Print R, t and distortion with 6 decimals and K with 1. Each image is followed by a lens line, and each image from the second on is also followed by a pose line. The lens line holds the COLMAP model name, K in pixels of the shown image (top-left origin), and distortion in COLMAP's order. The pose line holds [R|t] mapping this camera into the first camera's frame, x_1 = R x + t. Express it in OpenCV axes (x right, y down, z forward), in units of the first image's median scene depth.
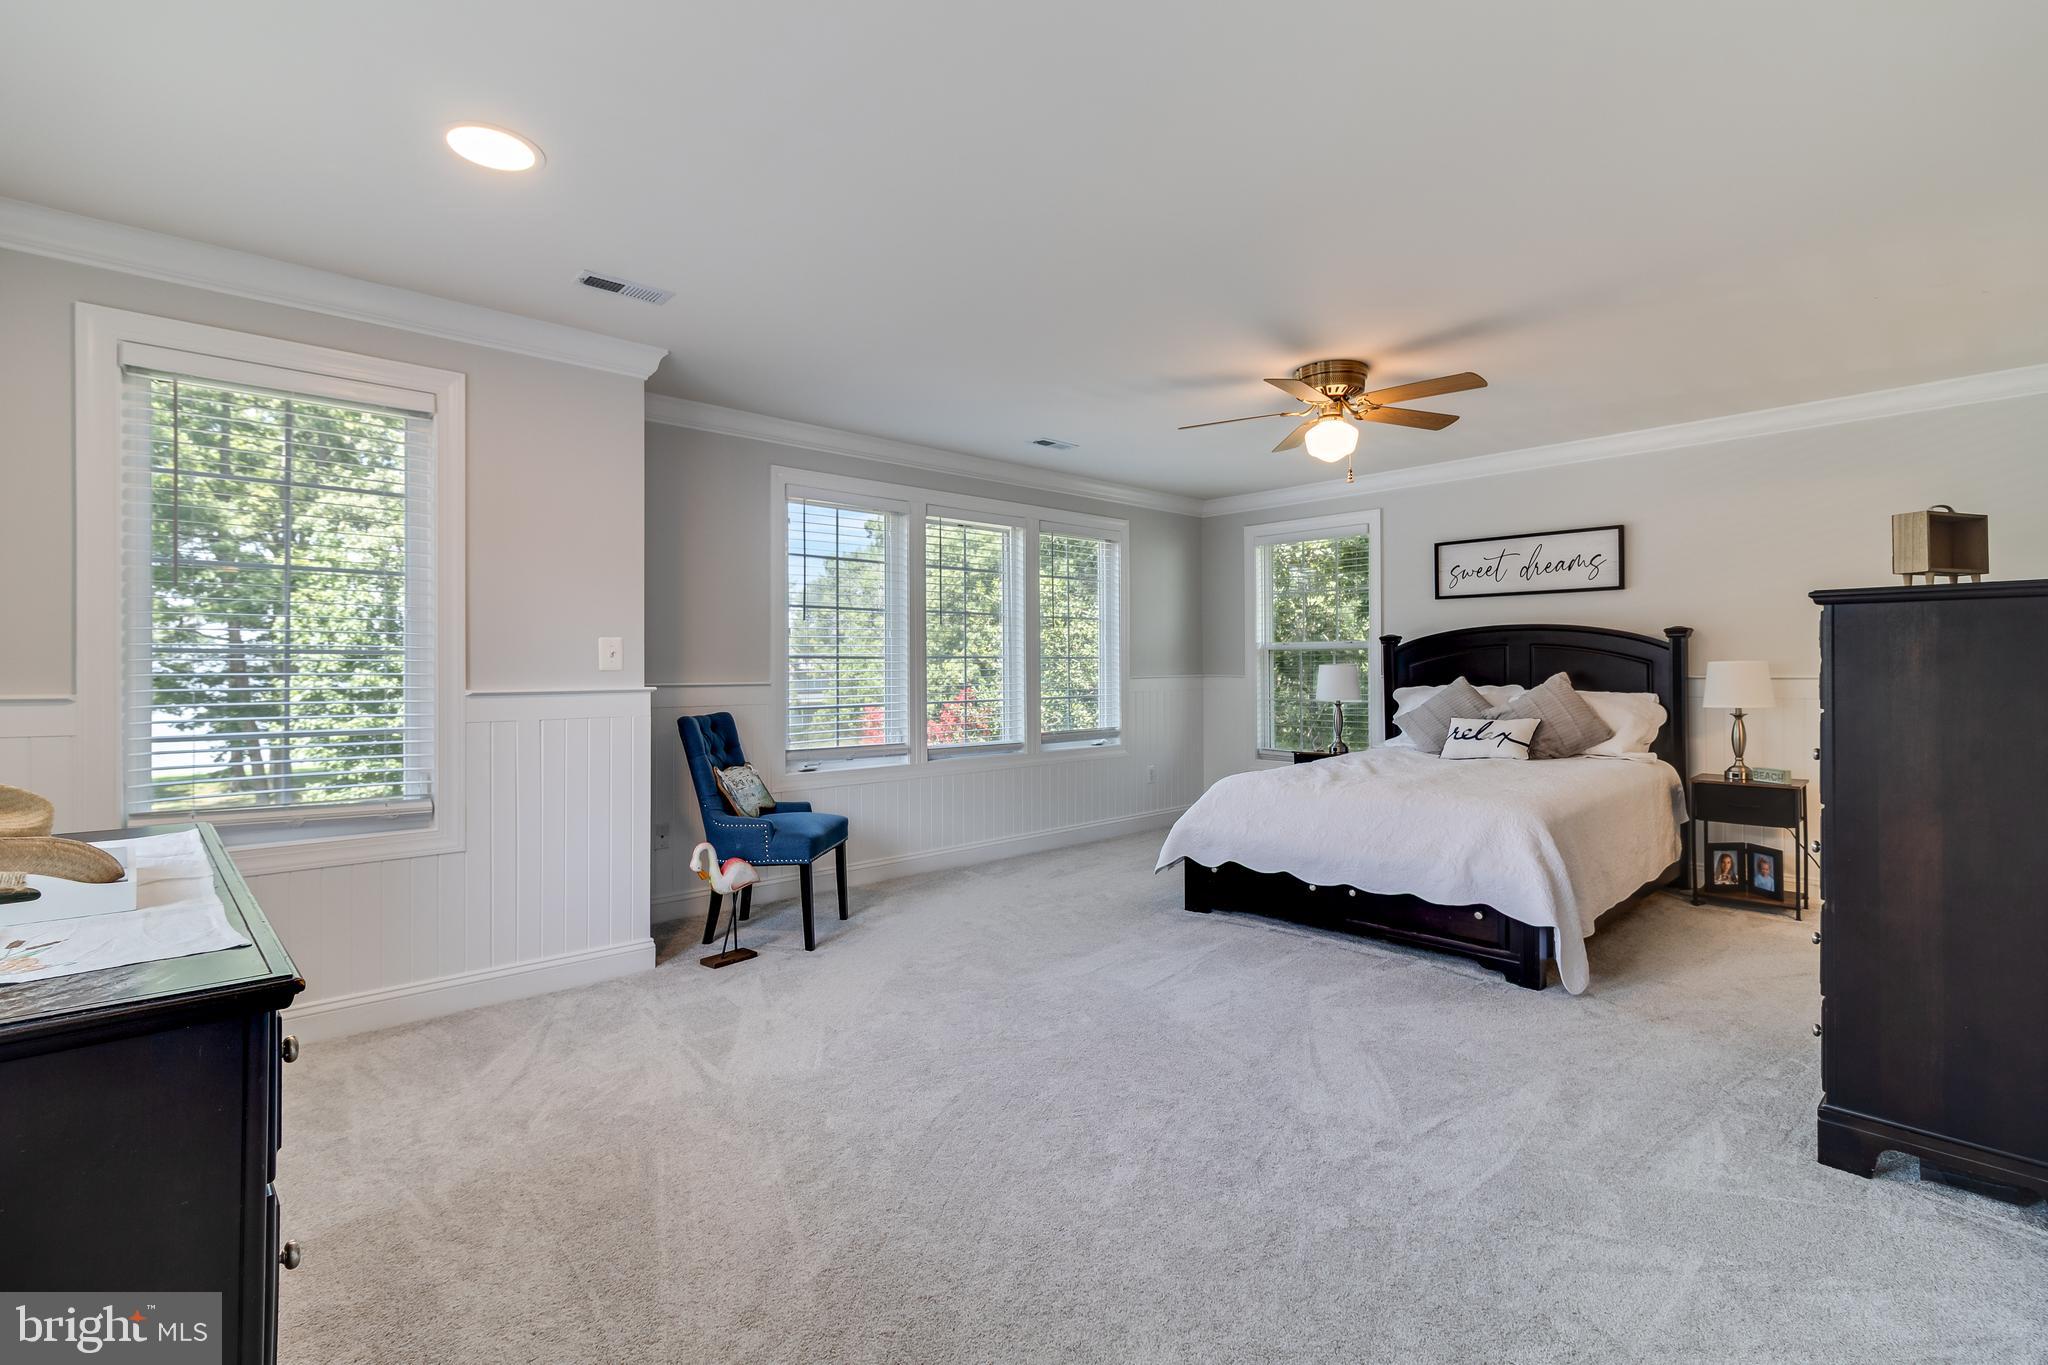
lens RADIAL K [[935.5, 0, 1030.3], [0, 935.5, 668.7], [0, 0, 1]] dist [0.001033, 0.001732]
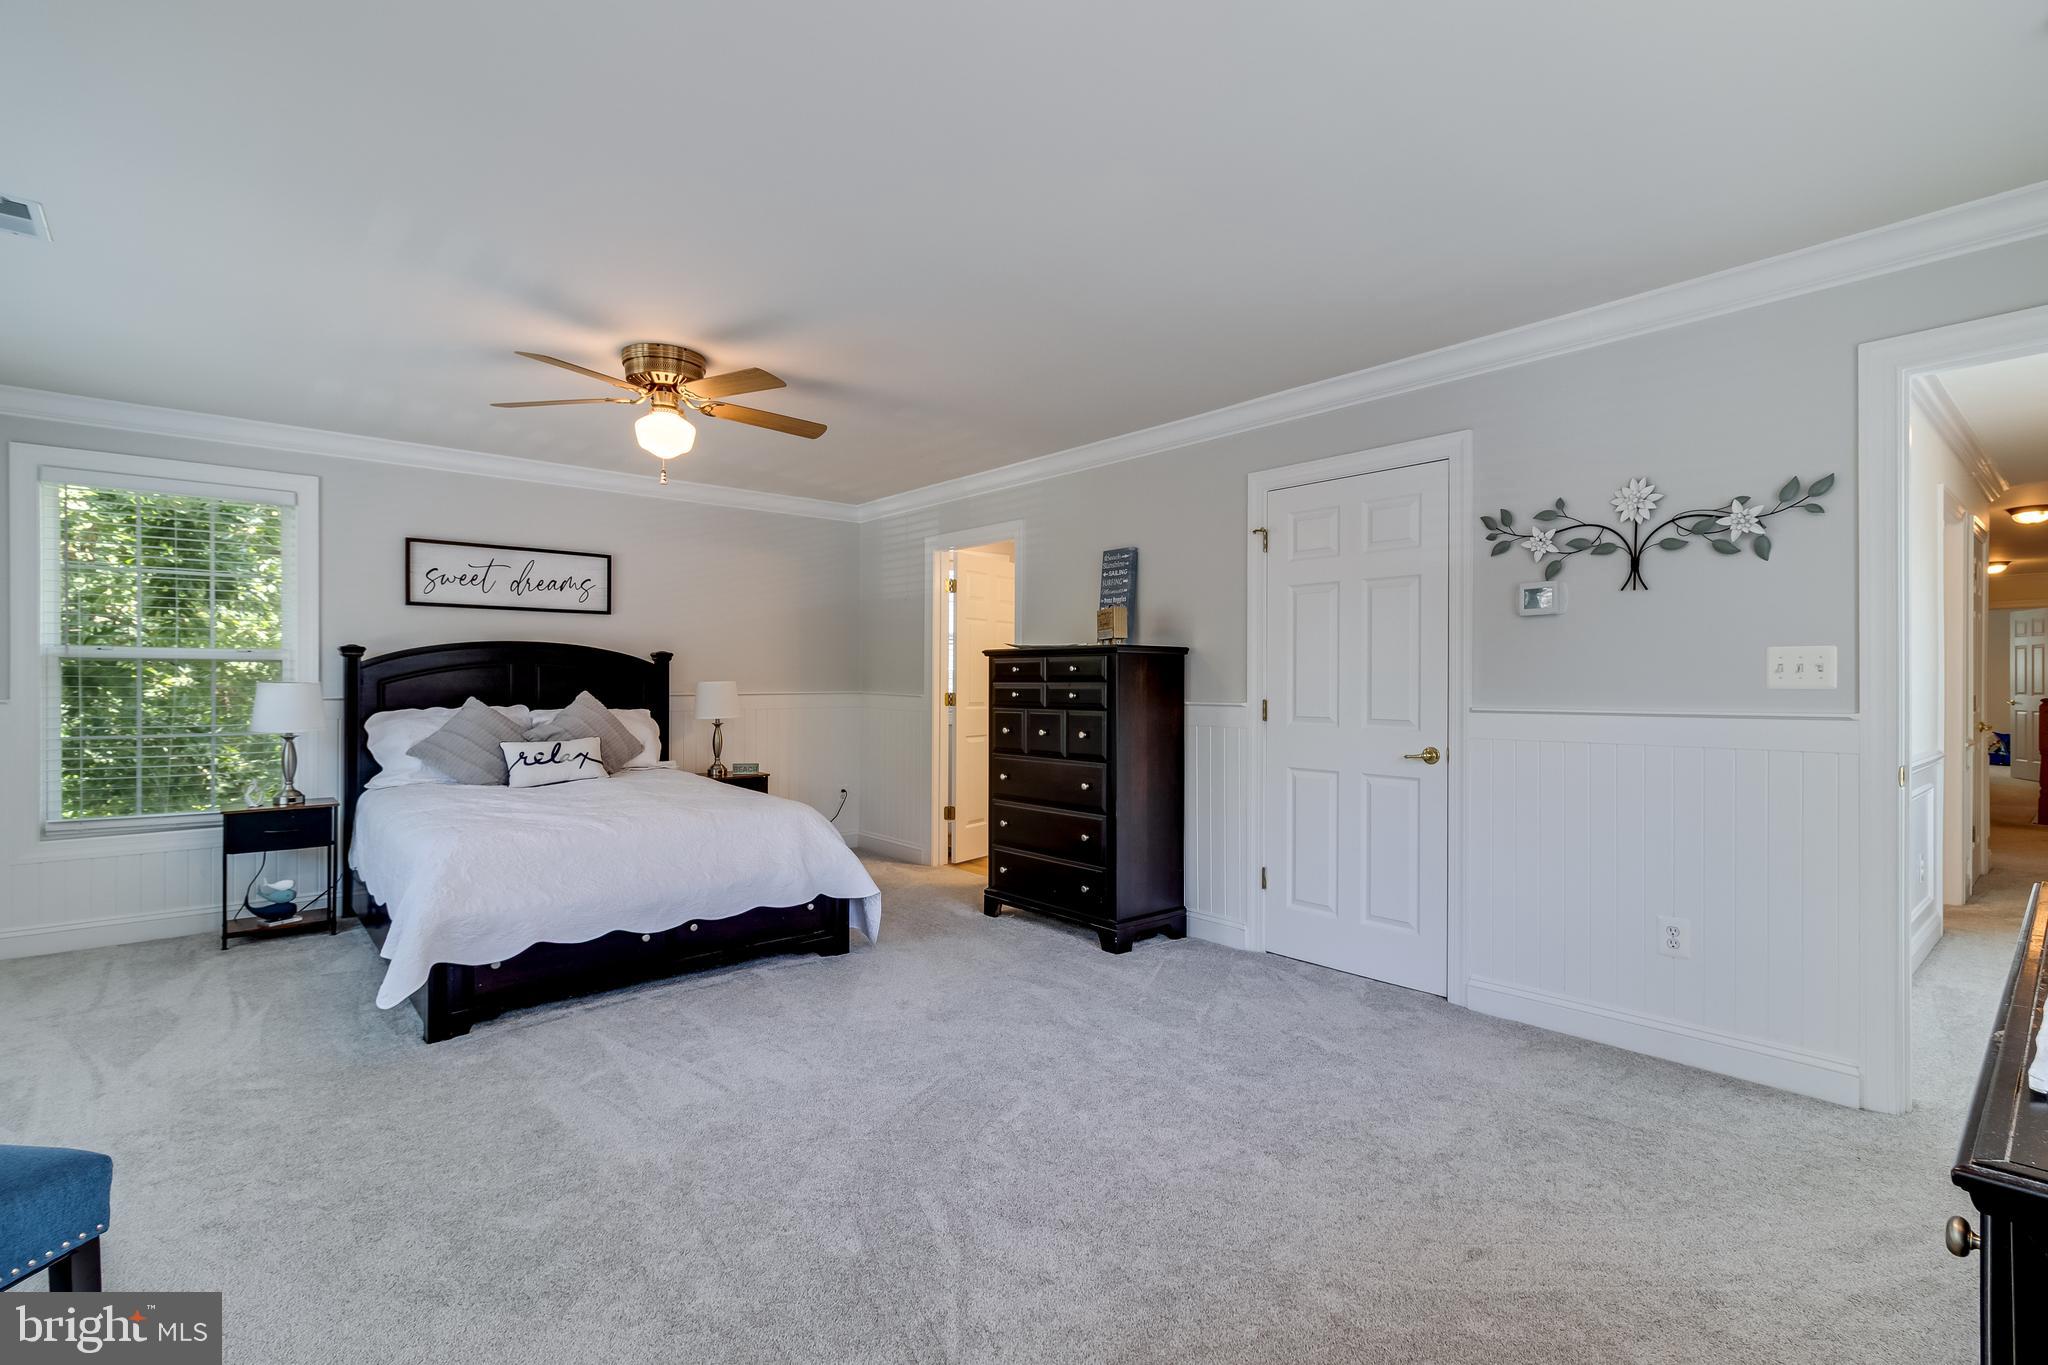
lens RADIAL K [[935.5, 0, 1031.2], [0, 935.5, 684.6], [0, 0, 1]] dist [0.001033, 0.001732]
pose [[0.049556, 0.003597, 0.998765, -0.437945], [0.002126, 0.999991, -0.003707, 0.001497], [-0.998769, 0.002307, 0.049548, 0.472090]]
